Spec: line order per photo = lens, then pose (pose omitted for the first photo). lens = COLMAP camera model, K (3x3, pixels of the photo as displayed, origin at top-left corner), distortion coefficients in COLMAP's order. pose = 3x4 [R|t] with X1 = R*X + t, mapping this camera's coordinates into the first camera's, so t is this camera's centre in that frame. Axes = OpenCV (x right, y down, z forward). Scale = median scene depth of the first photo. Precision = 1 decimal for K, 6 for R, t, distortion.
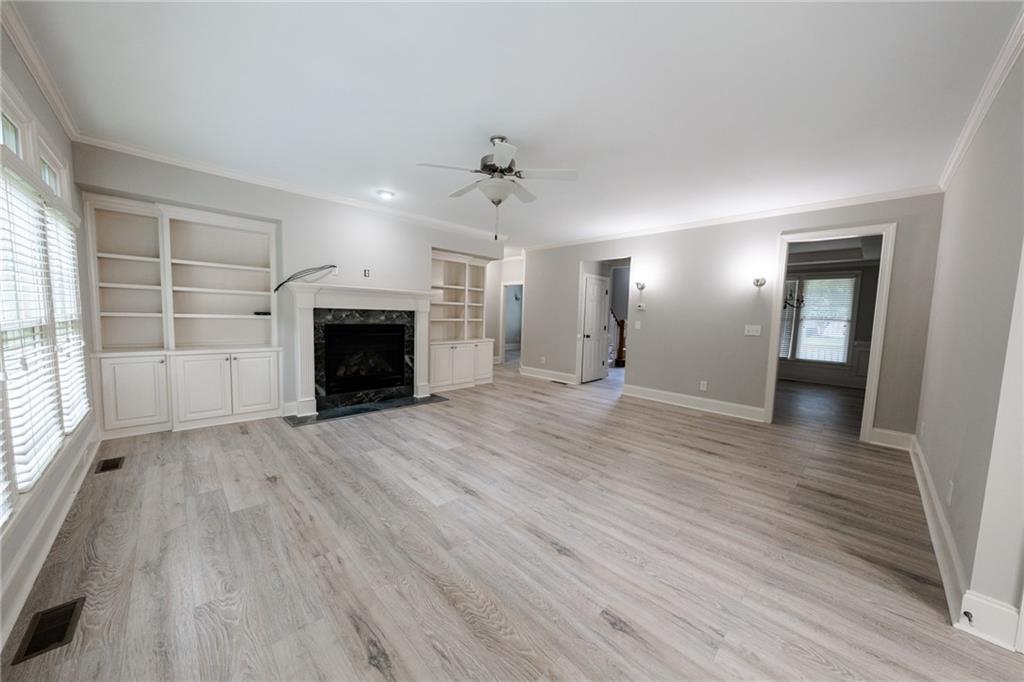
lens RADIAL K [[349.8, 0, 510.0], [0, 349.8, 340.2], [0, 0, 1]] dist [-0.002211, 0.000266]
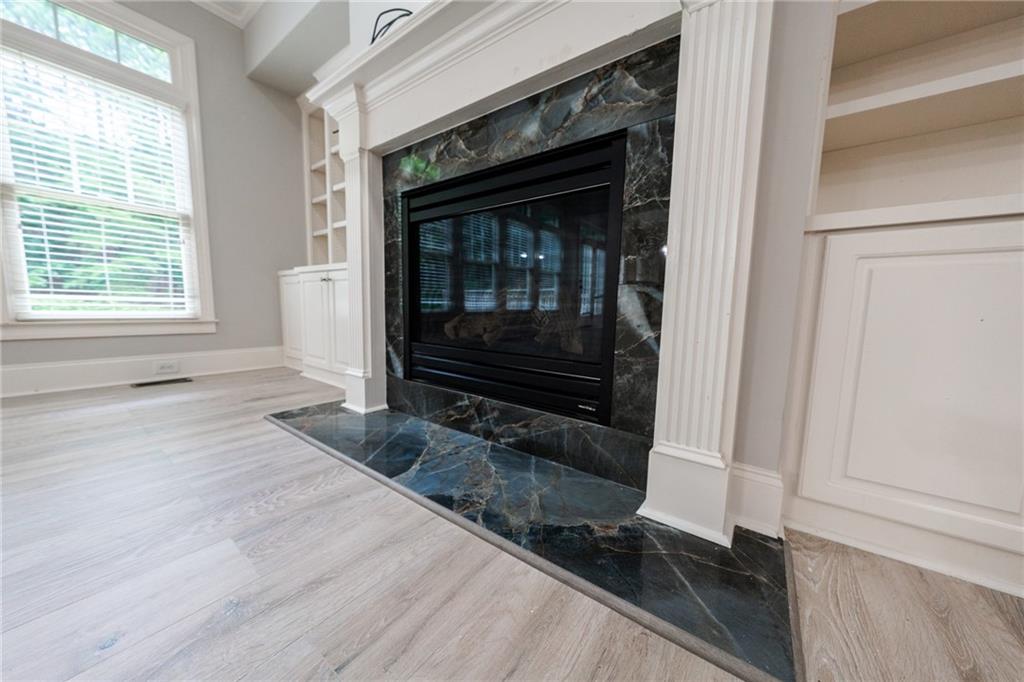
lens RADIAL K [[349.8, 0, 509.2], [0, 349.8, 345.0], [0, 0, 1]] dist [-0.002211, 0.000266]
pose [[0.153794, 0.081308, -0.984752, -0.120296], [-0.094802, 0.993225, 0.067202, 0.084228], [0.983545, 0.083021, 0.160460, 1.075828]]
